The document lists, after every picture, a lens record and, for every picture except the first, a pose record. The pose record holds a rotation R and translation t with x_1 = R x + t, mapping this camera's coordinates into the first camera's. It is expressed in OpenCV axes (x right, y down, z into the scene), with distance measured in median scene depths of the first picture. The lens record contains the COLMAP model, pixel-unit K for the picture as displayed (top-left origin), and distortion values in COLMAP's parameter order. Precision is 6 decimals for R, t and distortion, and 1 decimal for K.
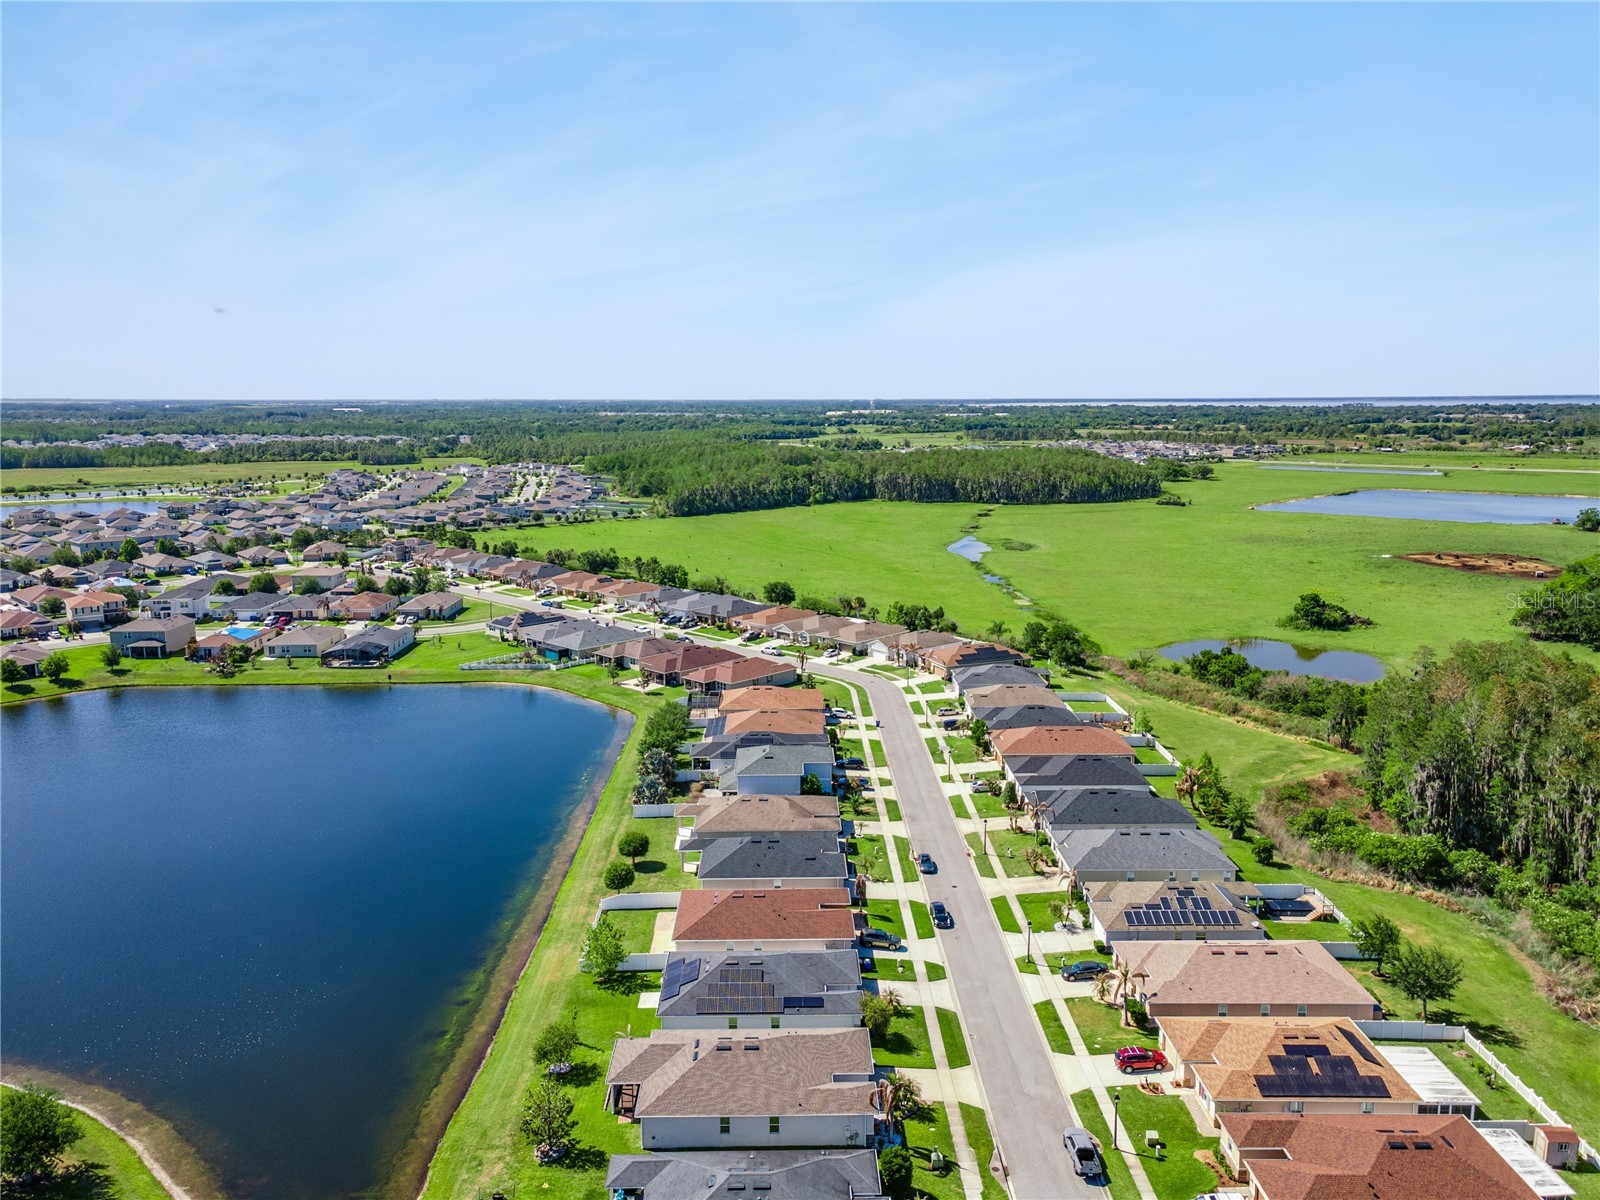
lens RADIAL K [[1165.7, 0, 793.4], [0, 1165.7, 557.2], [0, 0, 1]] dist [0.020173, 0.028479]
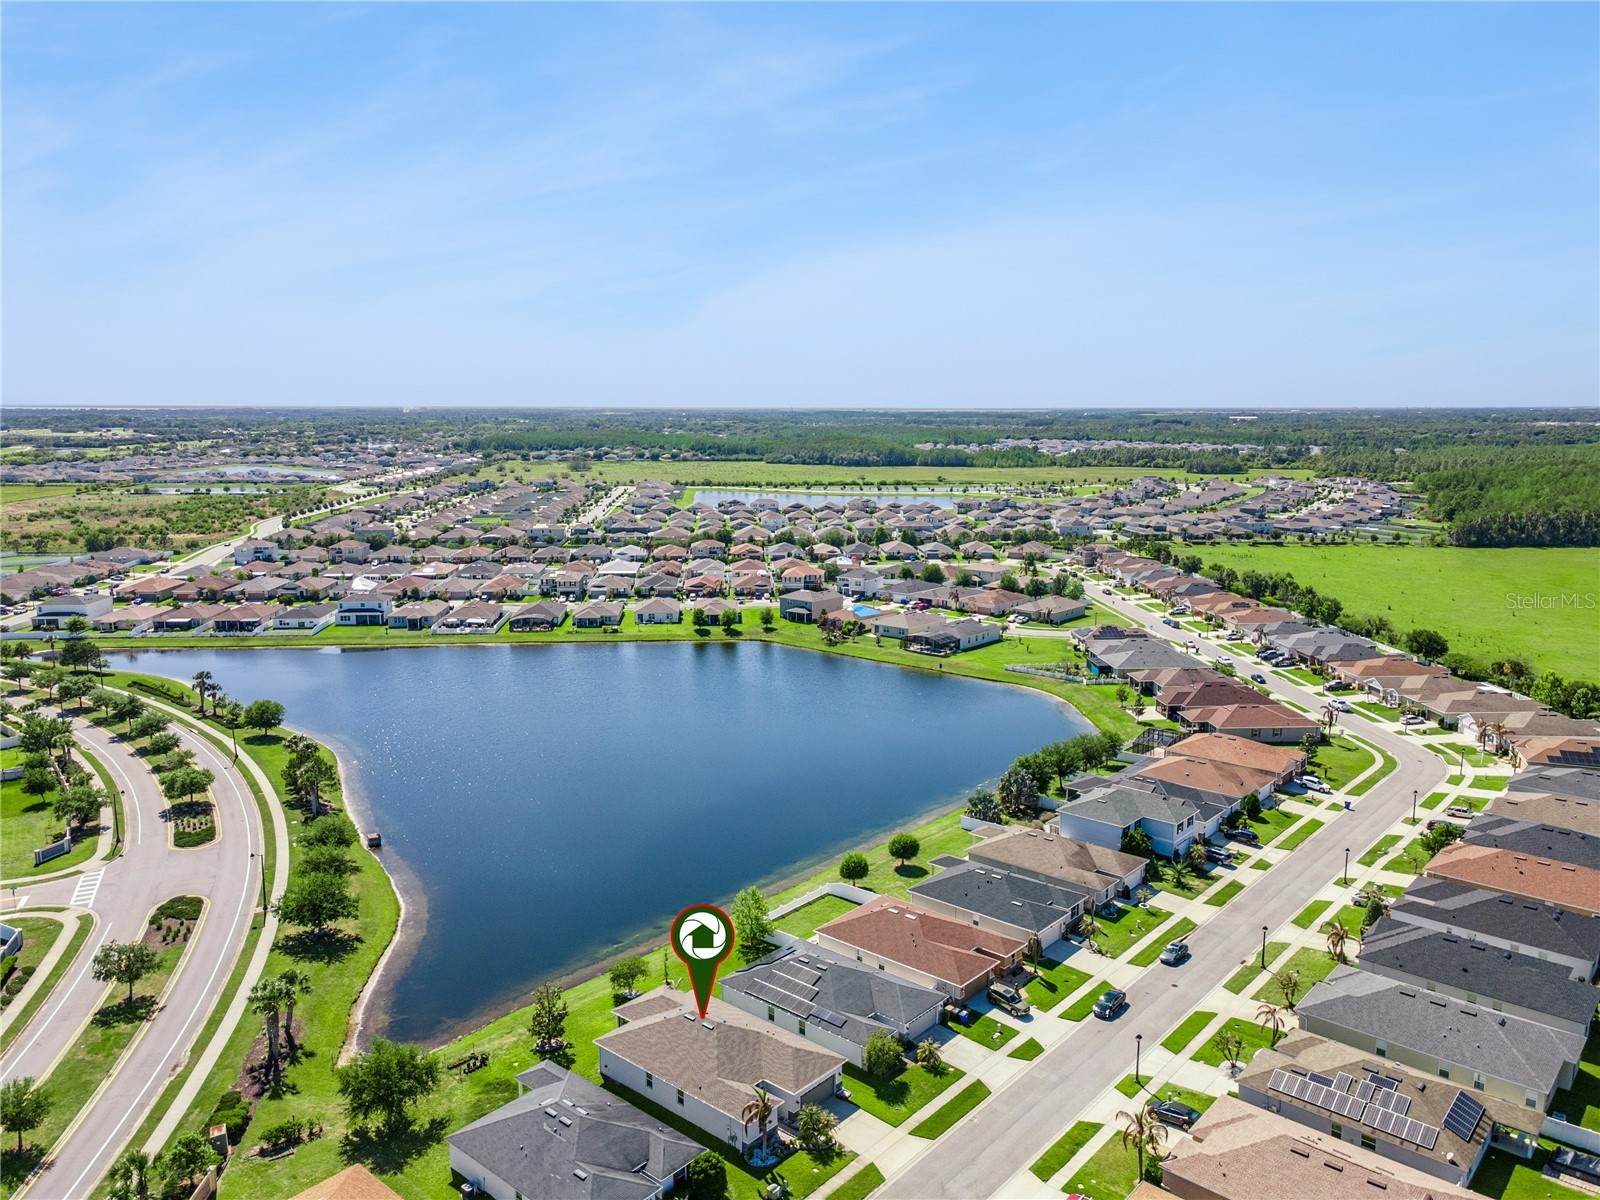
lens RADIAL K [[1165.7, 0, 793.4], [0, 1165.7, 557.2], [0, 0, 1]] dist [0.020173, 0.028479]
pose [[0.742913, 0.087337, -0.663666, 0.263595], [-0.091647, 0.995386, 0.028400, -0.016963], [0.663085, 0.039724, 0.747490, 0.087296]]
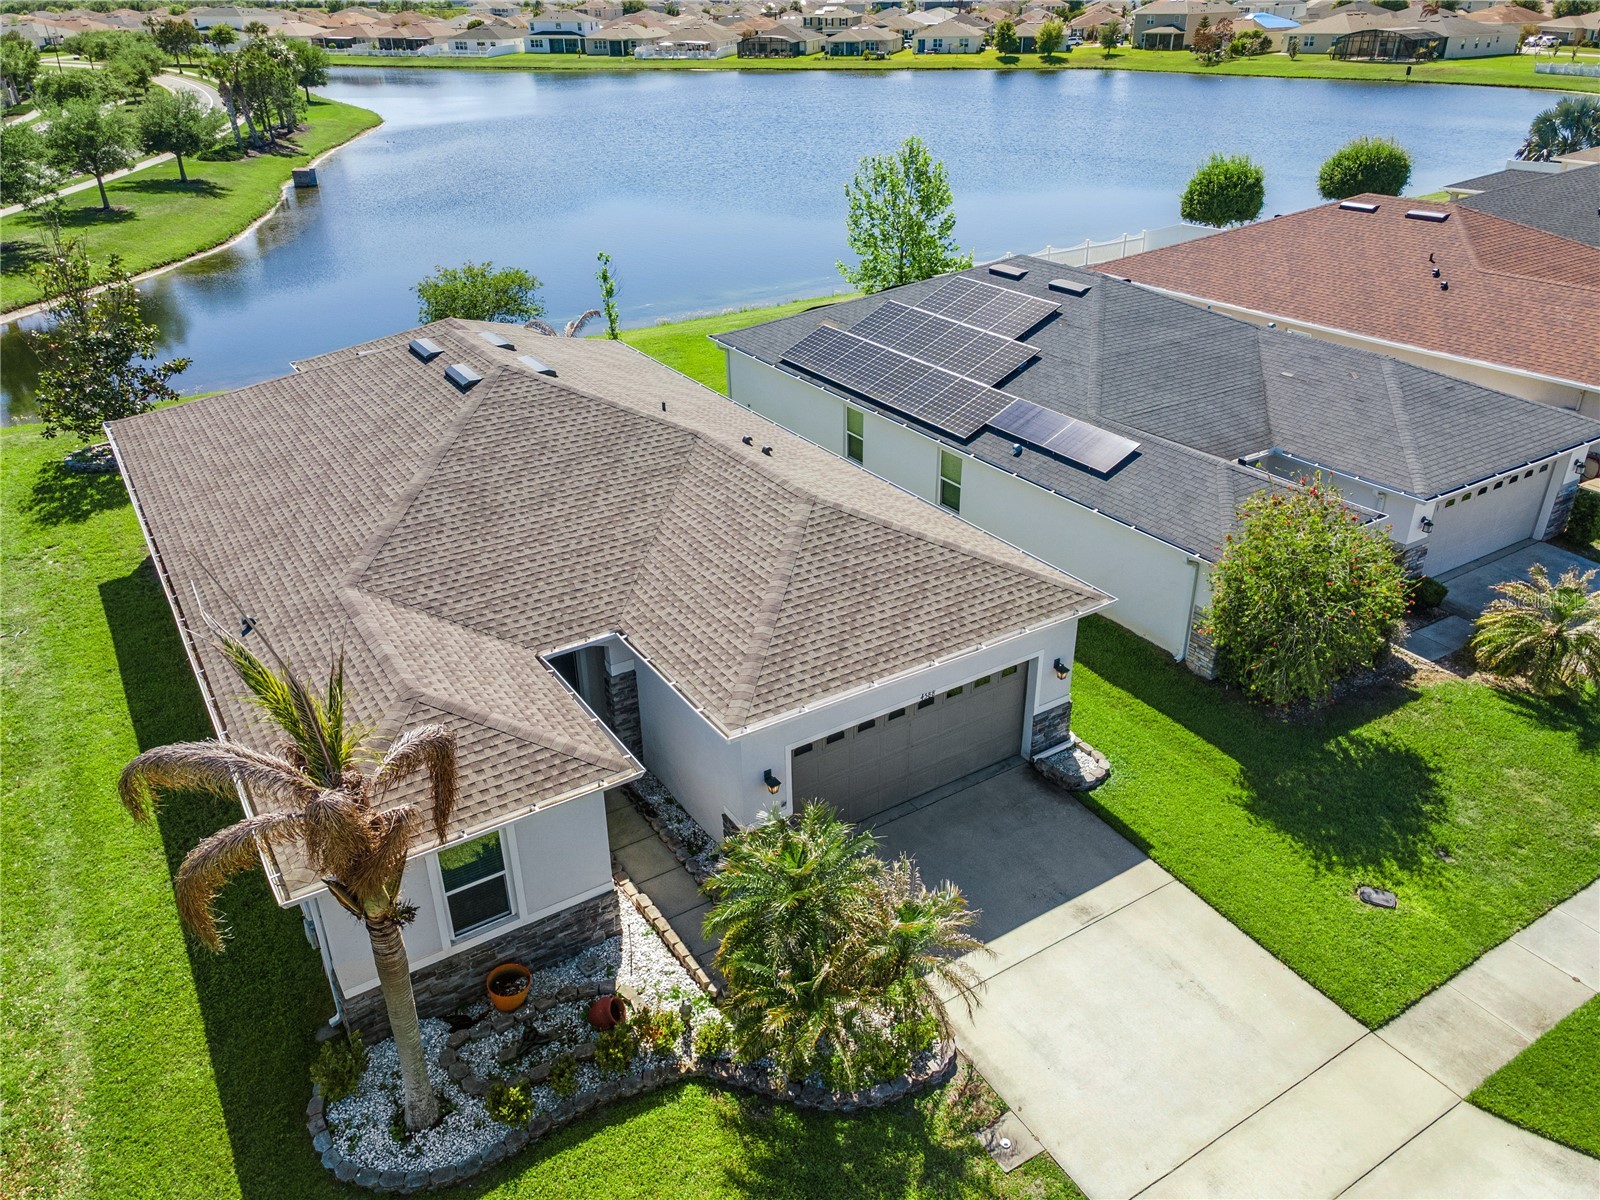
lens RADIAL K [[1165.7, 0, 793.4], [0, 1165.7, 557.2], [0, 0, 1]] dist [0.020173, 0.028479]
pose [[0.518744, 0.371142, -0.770167, 0.073313], [-0.098949, 0.920865, 0.377116, 0.134019], [0.849184, -0.119419, 0.514418, 0.349061]]
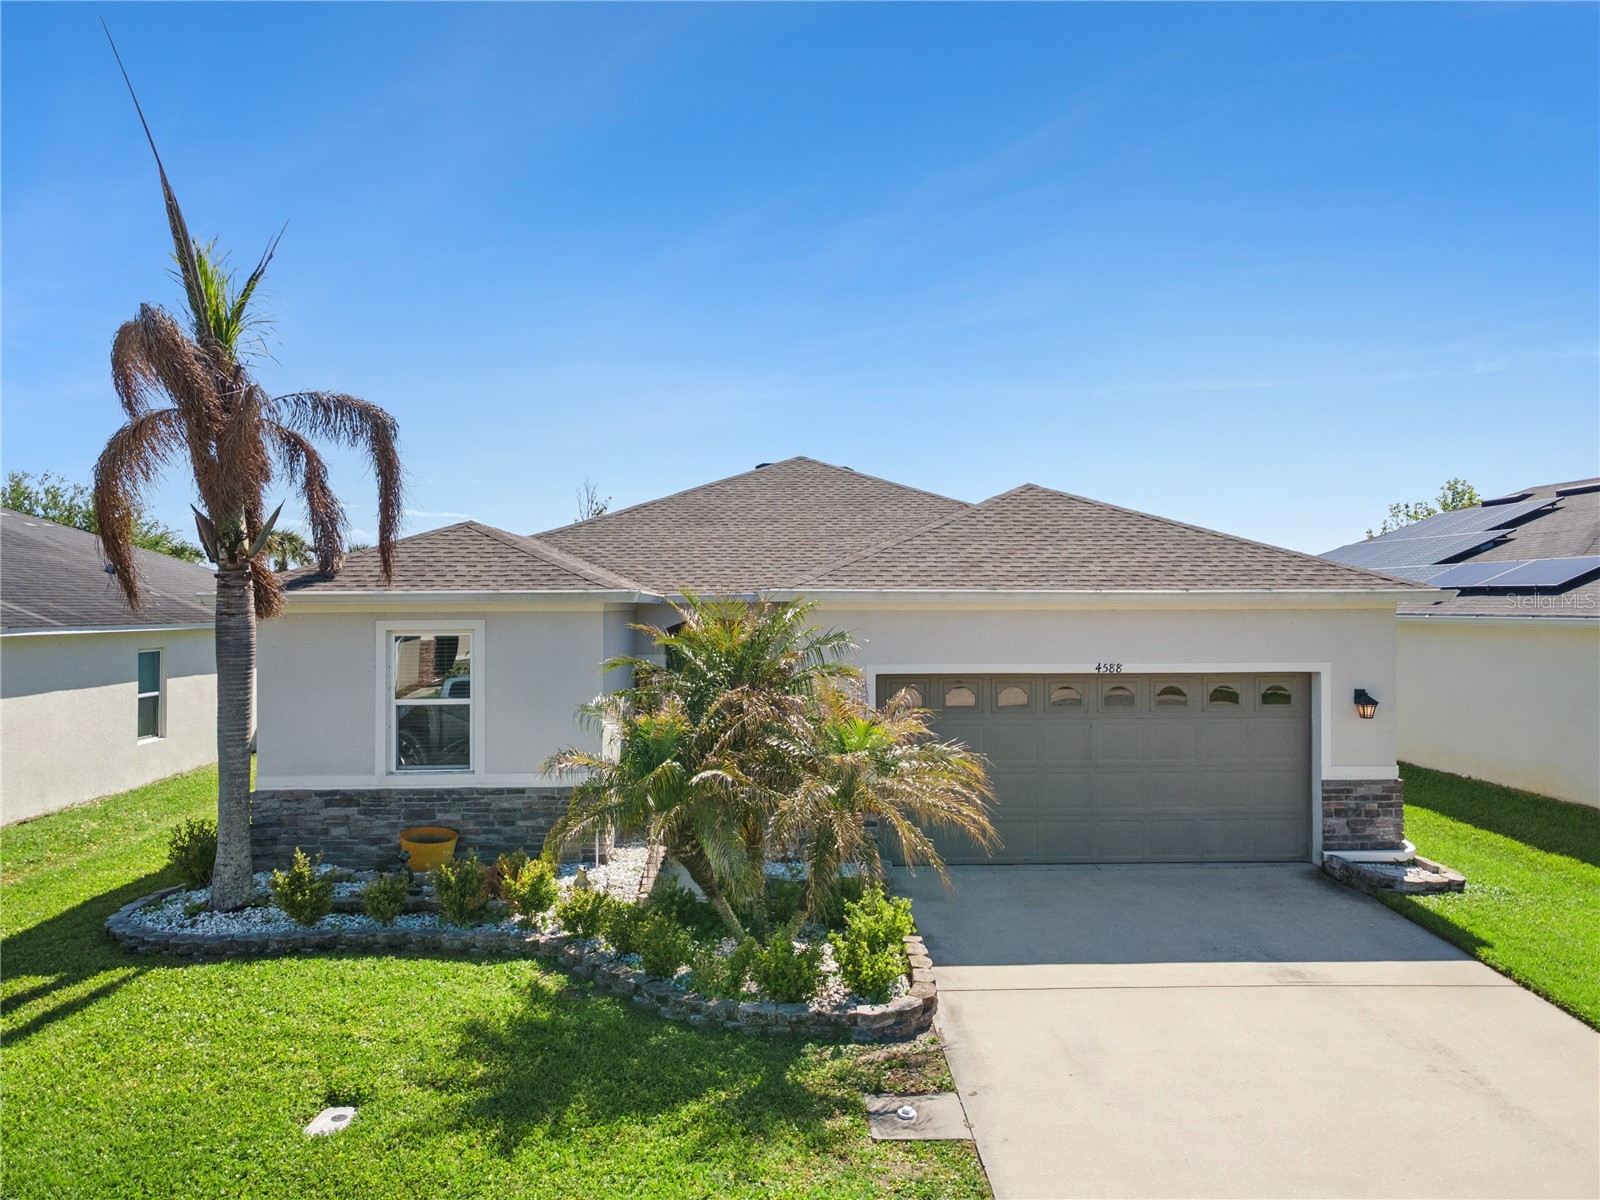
lens RADIAL K [[1177.3, 0, 821.9], [0, 1177.3, 600.7], [0, 0, 1]] dist [0.006014, 0.062677]
pose [[0.028591, -0.001881, -0.999589, 0.075118], [-0.123653, 0.992311, -0.005404, 0.163189], [0.991914, 0.123757, 0.028138, 0.374735]]
